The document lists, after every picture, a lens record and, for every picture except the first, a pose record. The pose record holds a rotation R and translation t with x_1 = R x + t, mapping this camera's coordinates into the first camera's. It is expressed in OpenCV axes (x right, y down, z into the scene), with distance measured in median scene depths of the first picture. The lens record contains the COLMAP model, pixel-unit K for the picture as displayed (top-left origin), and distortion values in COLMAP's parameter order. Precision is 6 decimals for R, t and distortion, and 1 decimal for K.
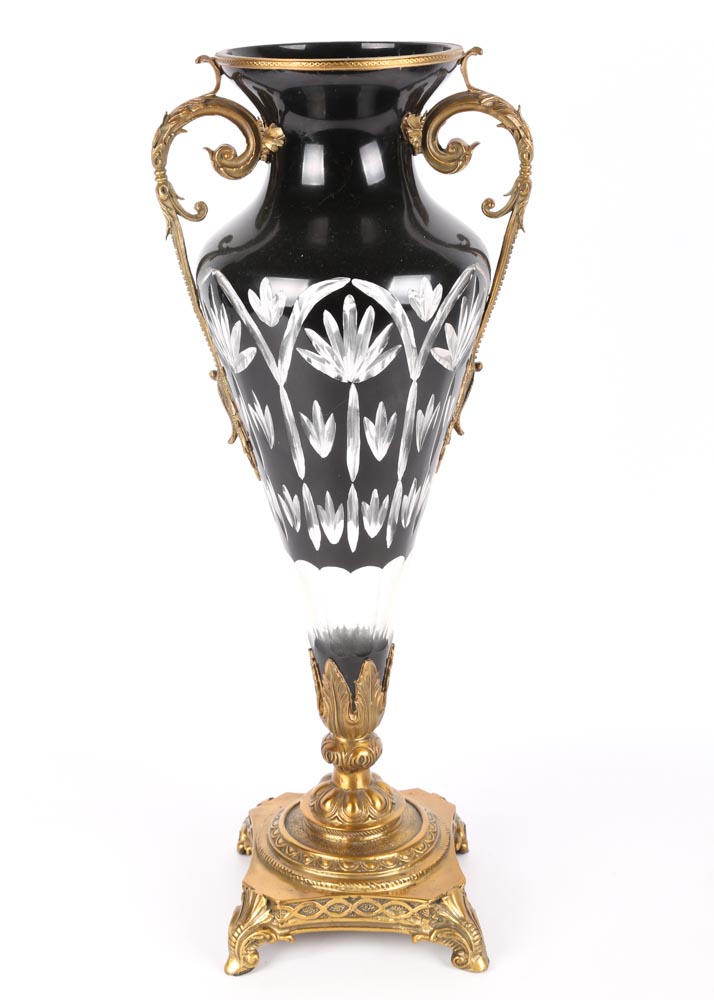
lens RADIAL K [[1880.7, 0, 356.6], [0, 1880.7, 434.6], [0, 0, 1]] dist [0.177640, 0.066839]
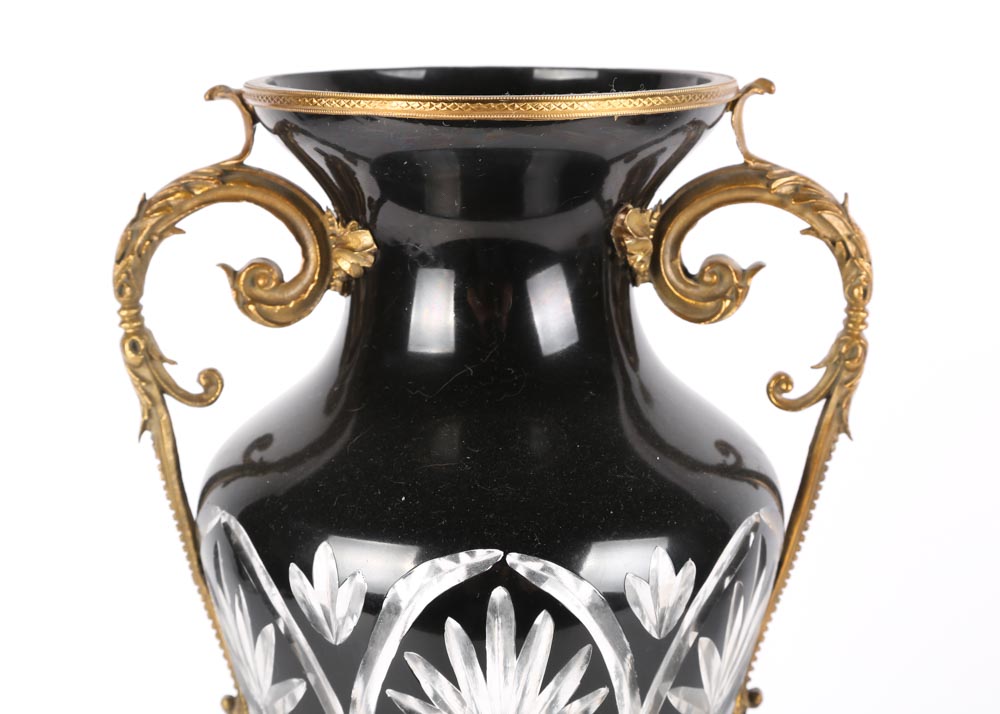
lens RADIAL K [[1942.2, 0, 501.0], [0, 1942.2, 312.2], [0, 0, 1]] dist [0.153224, -0.016209]
pose [[0.999818, 0.018243, -0.005628, -0.002076], [-0.018670, 0.995901, -0.088501, -0.091581], [0.003990, 0.088590, 0.996060, 0.469089]]
